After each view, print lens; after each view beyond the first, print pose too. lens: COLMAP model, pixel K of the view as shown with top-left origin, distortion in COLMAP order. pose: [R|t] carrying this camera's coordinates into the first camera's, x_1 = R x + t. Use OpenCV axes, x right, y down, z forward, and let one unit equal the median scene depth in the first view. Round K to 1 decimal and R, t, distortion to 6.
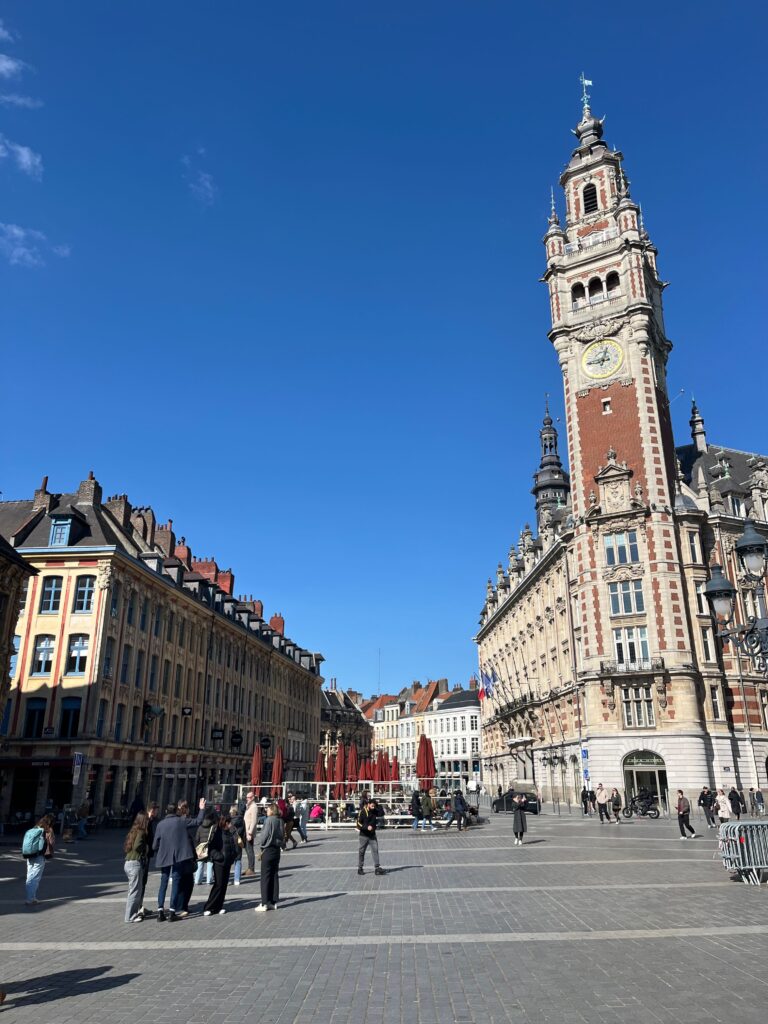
lens RADIAL K [[768.4, 0, 384.0], [0, 768.4, 512.0], [0, 0, 1]] dist [0.017609, 0.005972]
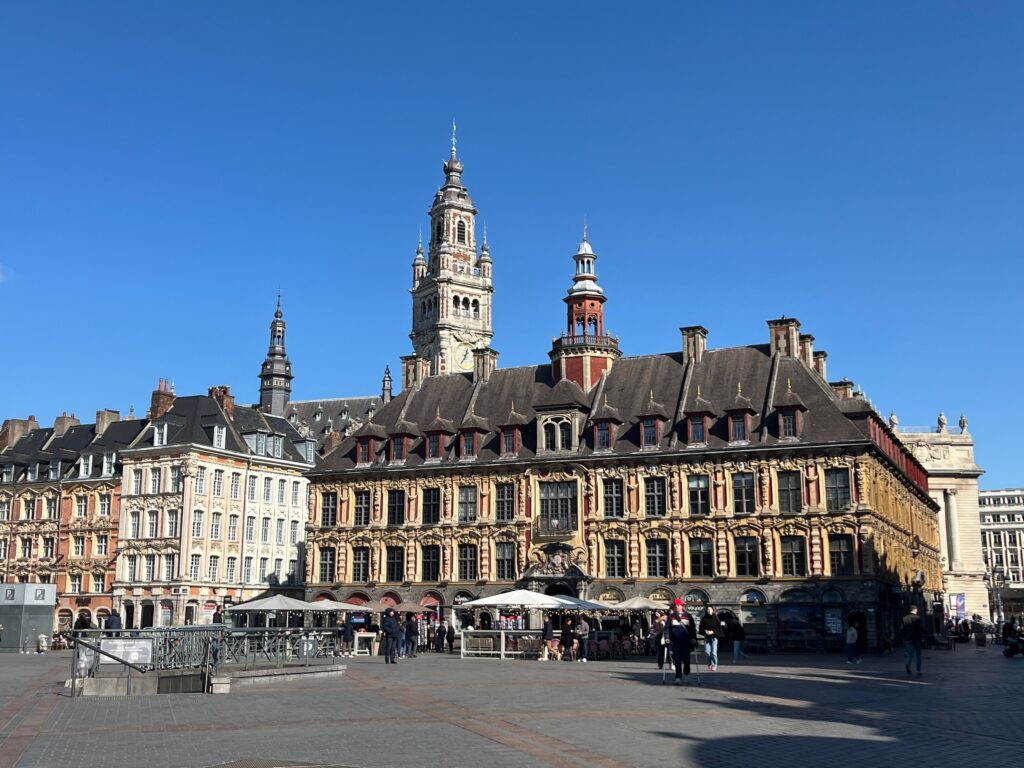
lens RADIAL K [[1139.2, 0, 512.0], [0, 1139.2, 384.0], [0, 0, 1]] dist [0.121934, 0.000446]
pose [[0.410465, 0.179603, 0.894014, -1.883077], [-0.299750, 0.952504, -0.053730, -0.049997], [-0.861202, -0.245926, 0.444806, -0.147746]]
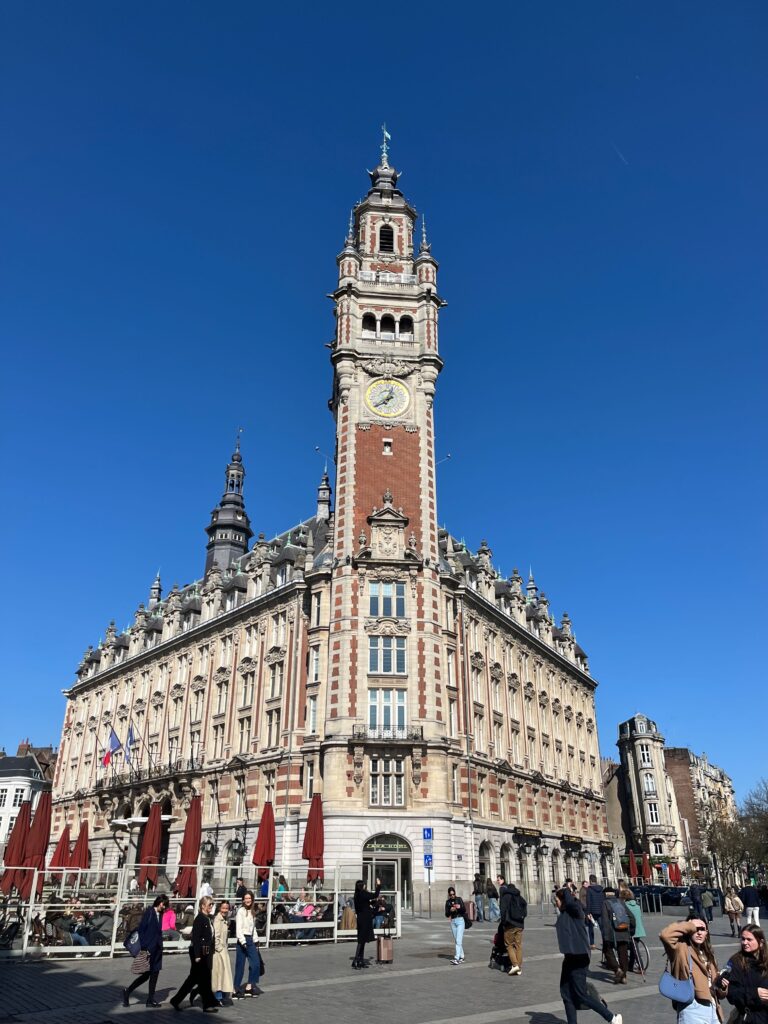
lens RADIAL K [[769.7, 0, 375.4], [0, 769.7, 518.3], [0, 0, 1]] dist [0.058465, -0.080731]
pose [[0.804231, 0.253409, 0.537584, -0.203971], [-0.201343, 0.967224, -0.154724, 0.094840], [-0.559172, 0.016195, 0.828893, 0.257609]]
